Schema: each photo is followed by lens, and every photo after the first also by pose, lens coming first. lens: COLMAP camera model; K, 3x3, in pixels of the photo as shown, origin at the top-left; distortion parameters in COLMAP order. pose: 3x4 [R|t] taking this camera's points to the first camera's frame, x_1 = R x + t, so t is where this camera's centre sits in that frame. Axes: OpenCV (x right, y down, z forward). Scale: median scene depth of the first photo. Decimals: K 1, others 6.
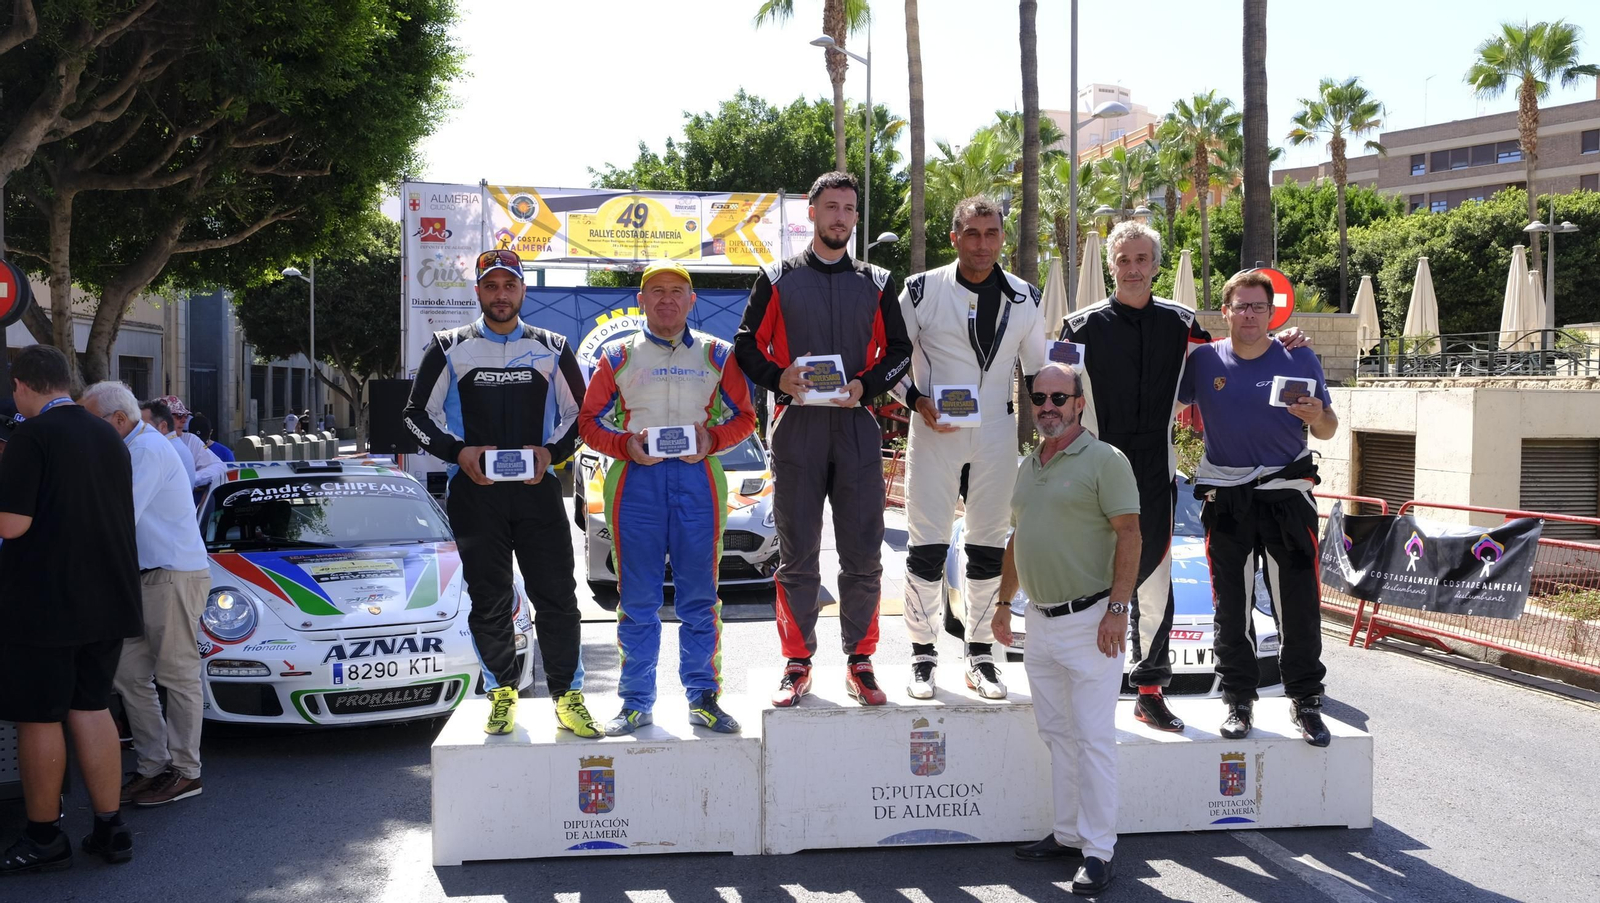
lens RADIAL K [[1364.1, 0, 813.3], [0, 1364.1, 454.9], [0, 0, 1]] dist [-0.024322, 0.017437]
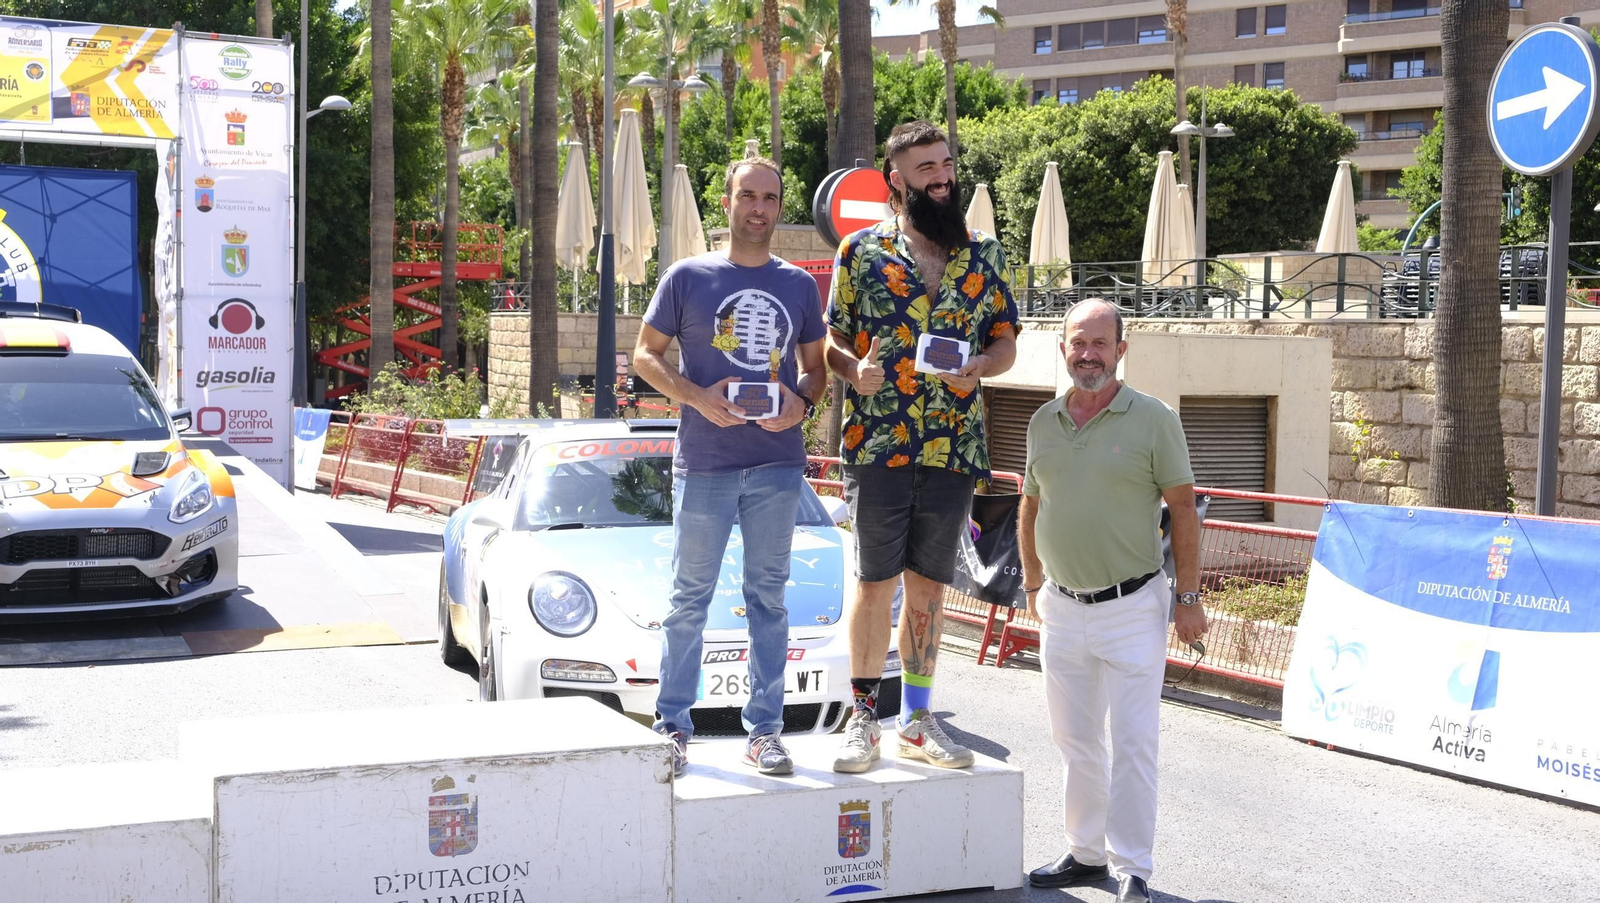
lens RADIAL K [[1927.9, 0, 806.4], [0, 1927.9, 455.1], [0, 0, 1]] dist [0.015963, 0.000000]
pose [[0.955805, -0.005244, 0.293955, -0.009844], [0.000061, 0.999844, 0.017640, 0.001449], [-0.294002, -0.016842, 0.955656, -0.007405]]
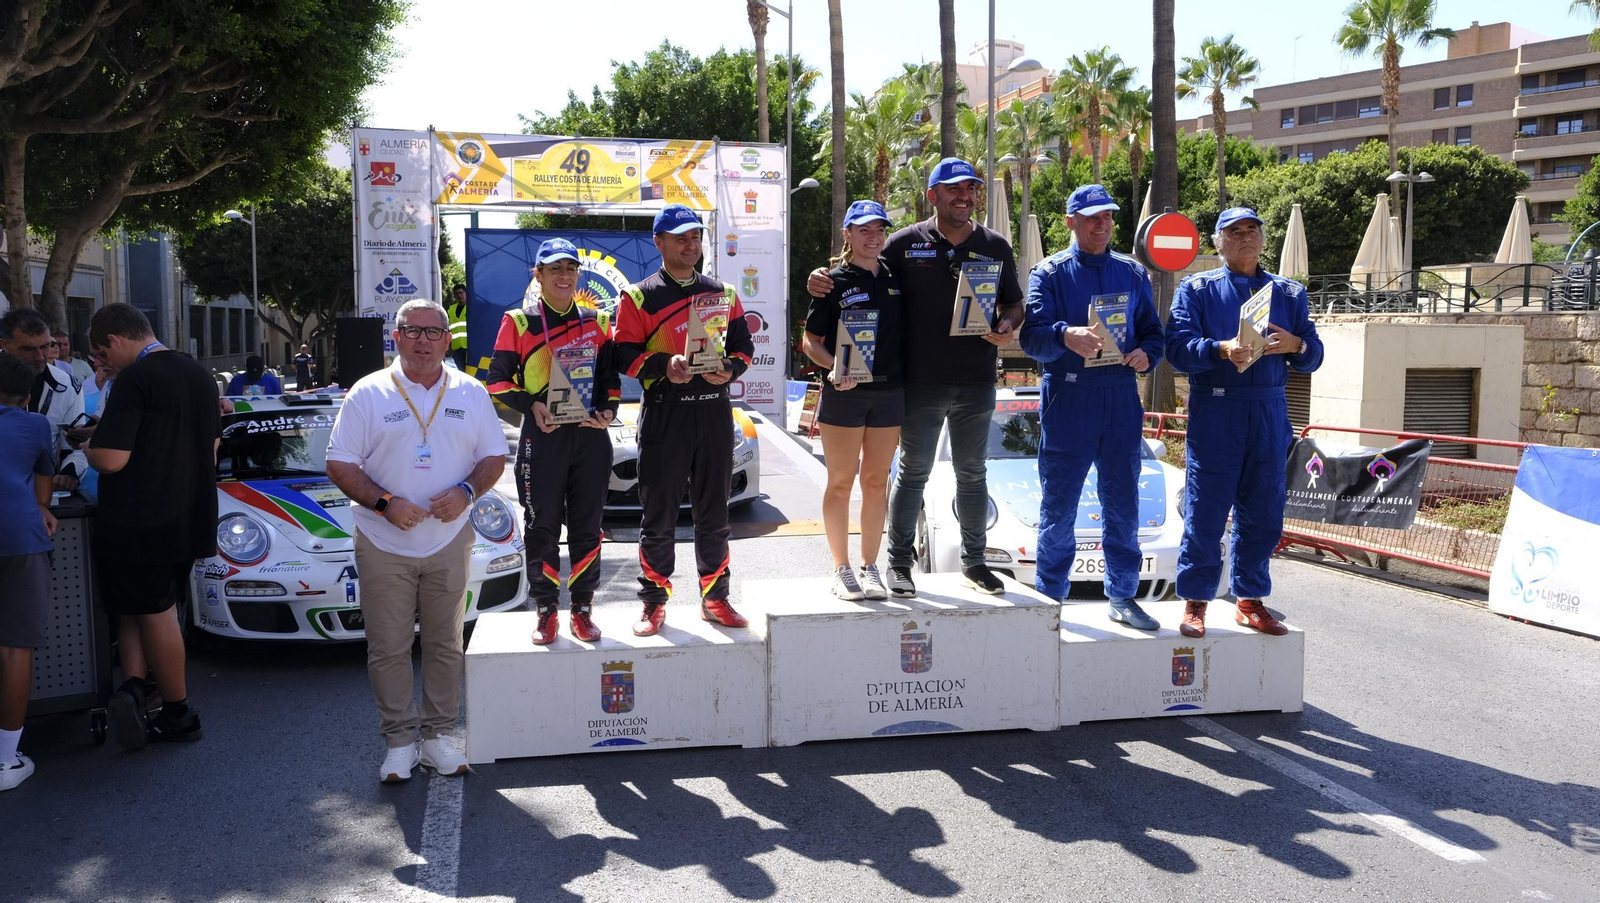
lens RADIAL K [[1277.8, 0, 812.6], [0, 1277.8, 451.6], [0, 0, 1]] dist [-0.027970, 0.020517]
pose [[0.997769, -0.008791, 0.066176, -0.018117], [0.005539, 0.998775, 0.049162, 0.001101], [-0.066528, -0.048686, 0.996596, -0.005466]]
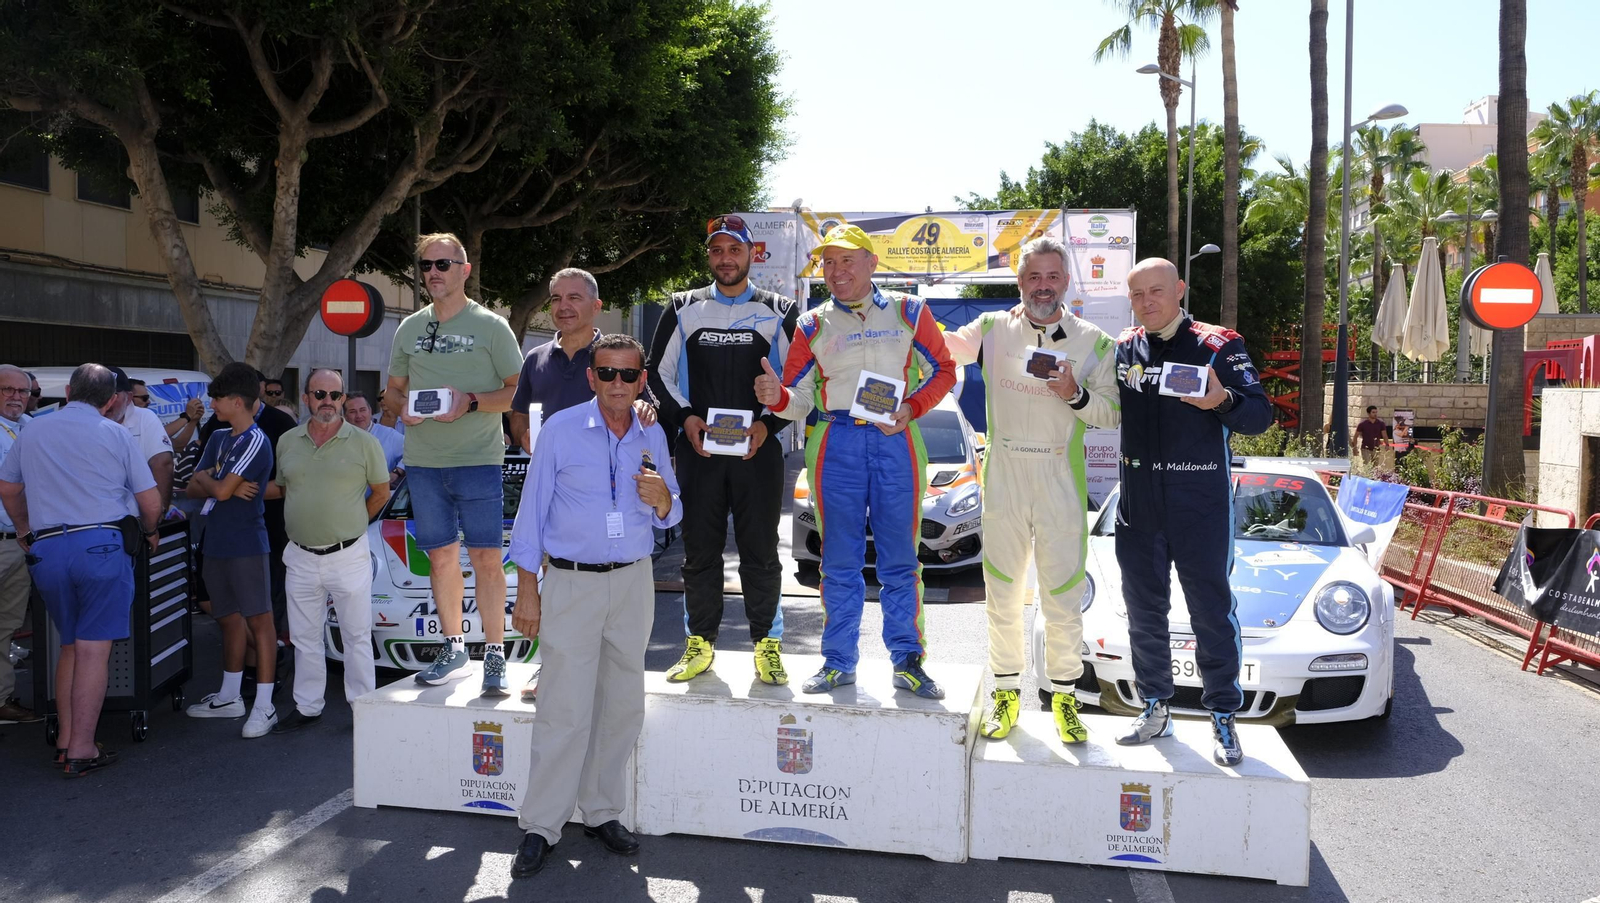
lens RADIAL K [[1183.1, 0, 808.7], [0, 1183.1, 454.8], [0, 0, 1]] dist [-0.032506, 0.015137]
pose [[0.947639, 0.021631, -0.318609, 0.096702], [-0.020165, 0.999765, 0.007900, -0.000226], [0.318705, -0.001062, 0.947853, 0.053204]]
